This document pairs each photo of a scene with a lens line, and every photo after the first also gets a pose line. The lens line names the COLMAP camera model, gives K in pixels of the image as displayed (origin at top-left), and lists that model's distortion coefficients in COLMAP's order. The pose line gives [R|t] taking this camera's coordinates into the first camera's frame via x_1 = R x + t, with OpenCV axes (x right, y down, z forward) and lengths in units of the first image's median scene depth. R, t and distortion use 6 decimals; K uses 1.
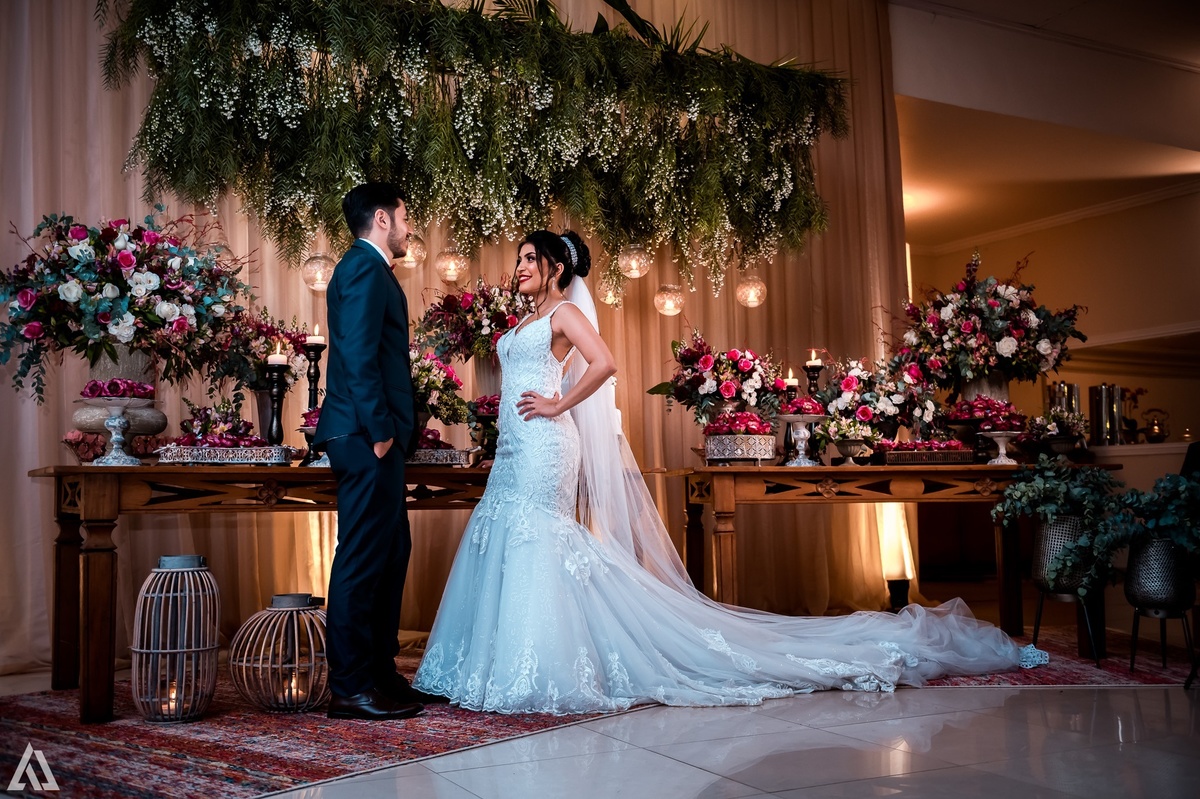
lens RADIAL K [[1281.8, 0, 601.2], [0, 1281.8, 398.6], [0, 0, 1]] dist [-0.014398, 0.000000]
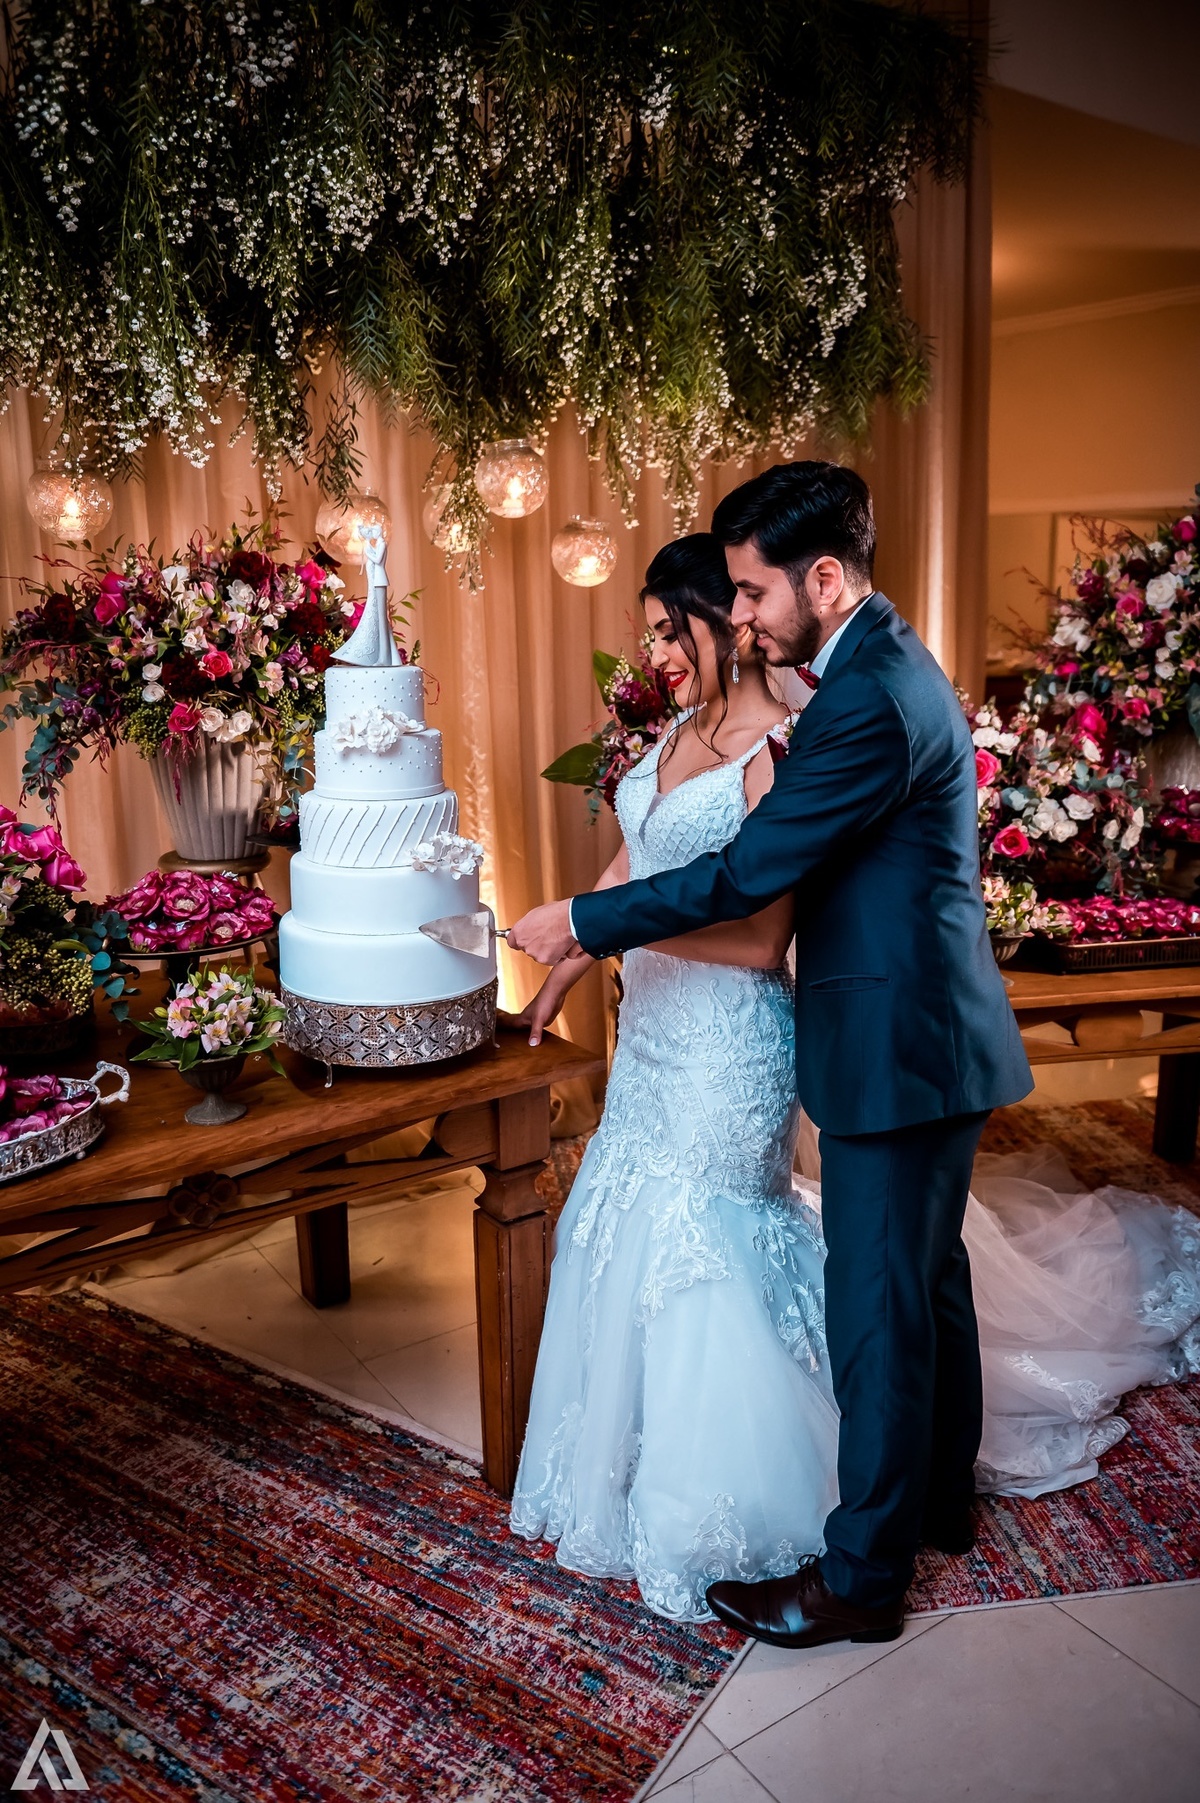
lens RADIAL K [[1406.5, 0, 594.4], [0, 1406.5, 902.0], [0, 0, 1]] dist [-0.039612, -0.005469]
pose [[0.993526, -0.023207, 0.111210, -0.002757], [-0.011419, 0.953557, 0.300997, -0.117676], [-0.113031, -0.300318, 0.947118, 0.519639]]
